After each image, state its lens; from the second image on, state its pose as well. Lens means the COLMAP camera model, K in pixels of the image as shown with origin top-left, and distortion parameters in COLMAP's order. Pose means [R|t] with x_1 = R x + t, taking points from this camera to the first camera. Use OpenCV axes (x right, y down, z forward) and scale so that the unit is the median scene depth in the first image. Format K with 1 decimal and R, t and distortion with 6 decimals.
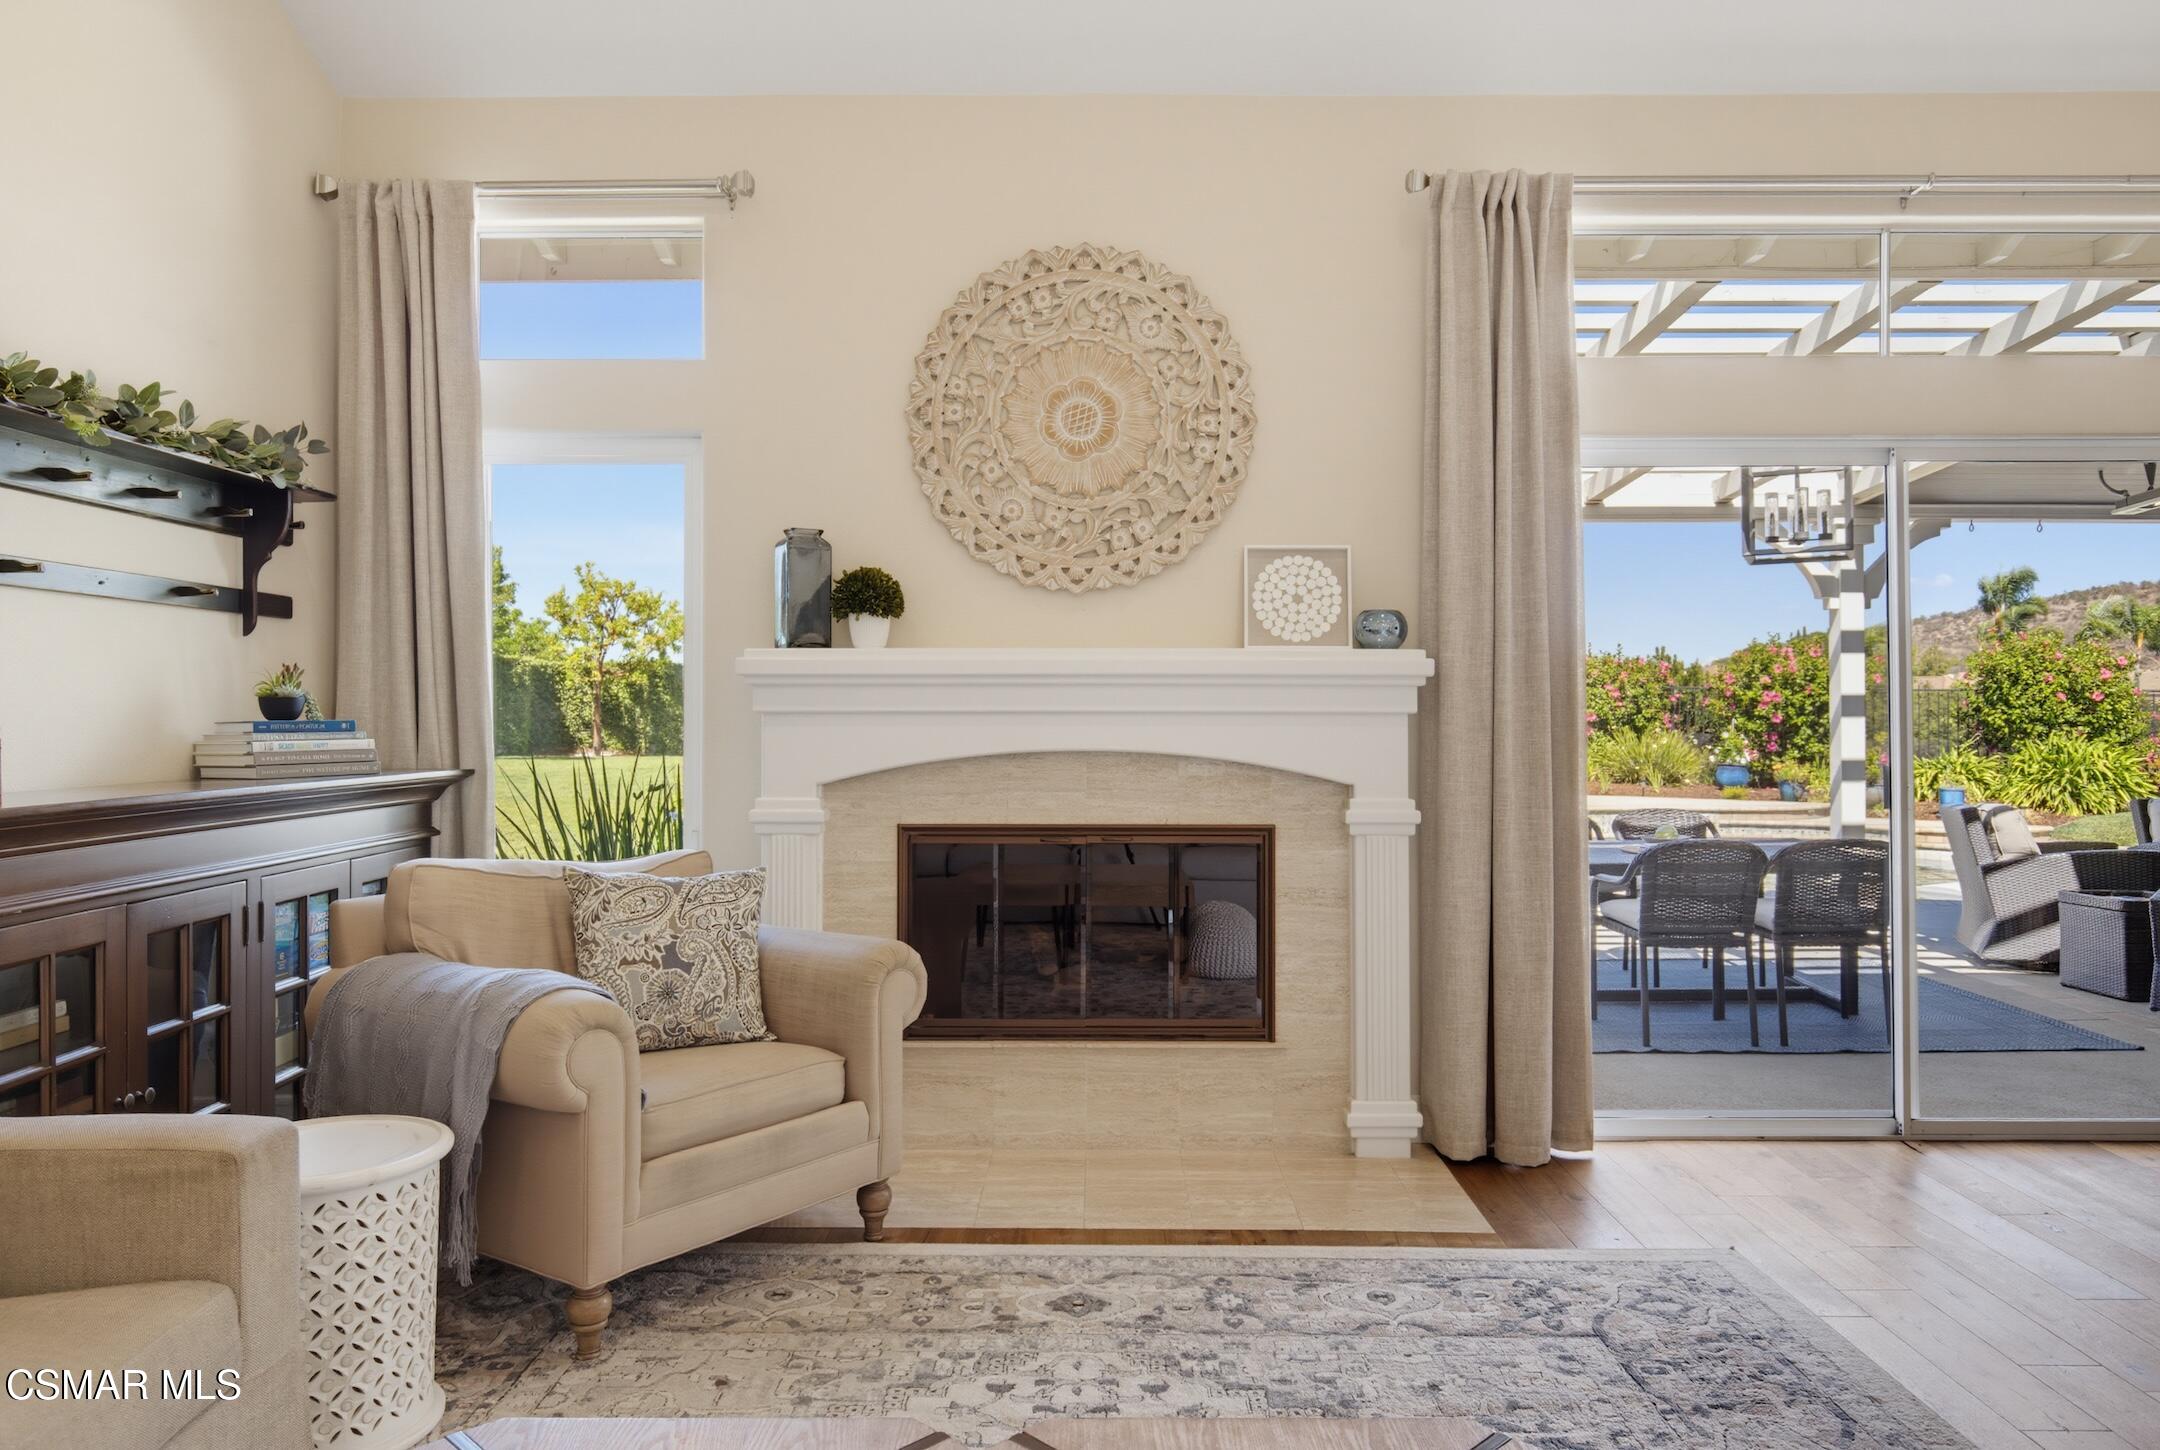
lens RADIAL K [[1448.7, 0, 1080.0], [0, 1448.7, 725.0], [0, 0, 1]] dist [-0.003204, -0.002291]
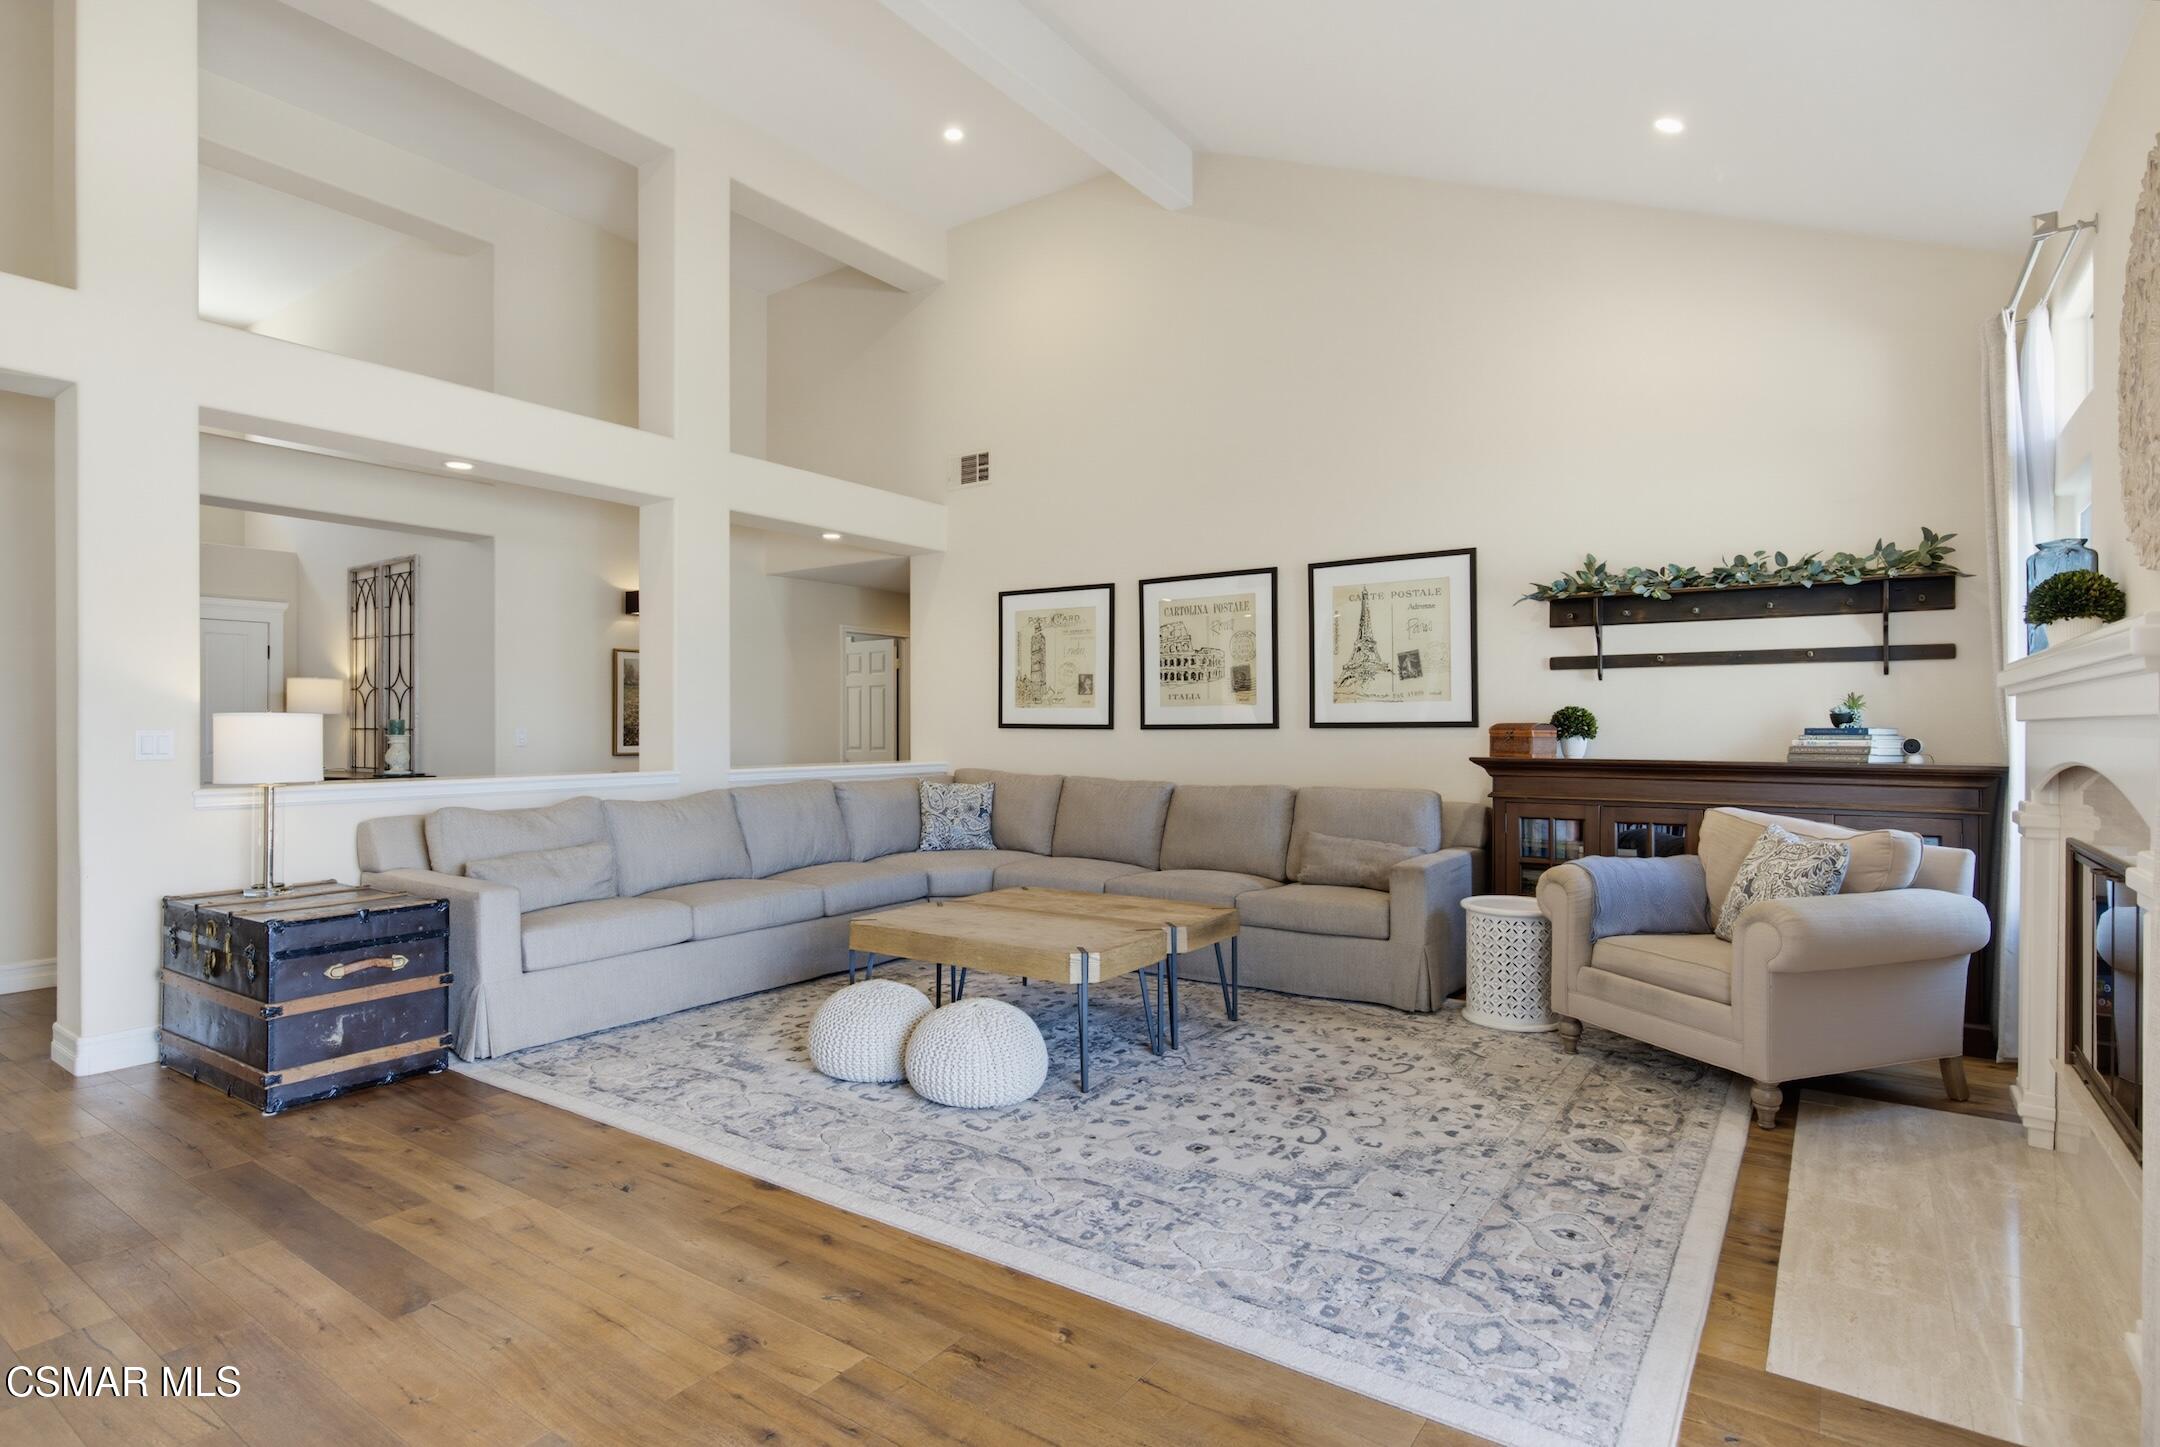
lens RADIAL K [[1084.6, 0, 1080.0], [0, 1084.6, 723.5], [0, 0, 1]] dist [-0.000814, -0.000129]
pose [[-0.564684, -0.001646, -0.825306, 1.174348], [-0.003773, 0.999993, 0.000586, -0.007414], [0.825299, 0.003445, -0.564686, 1.205709]]
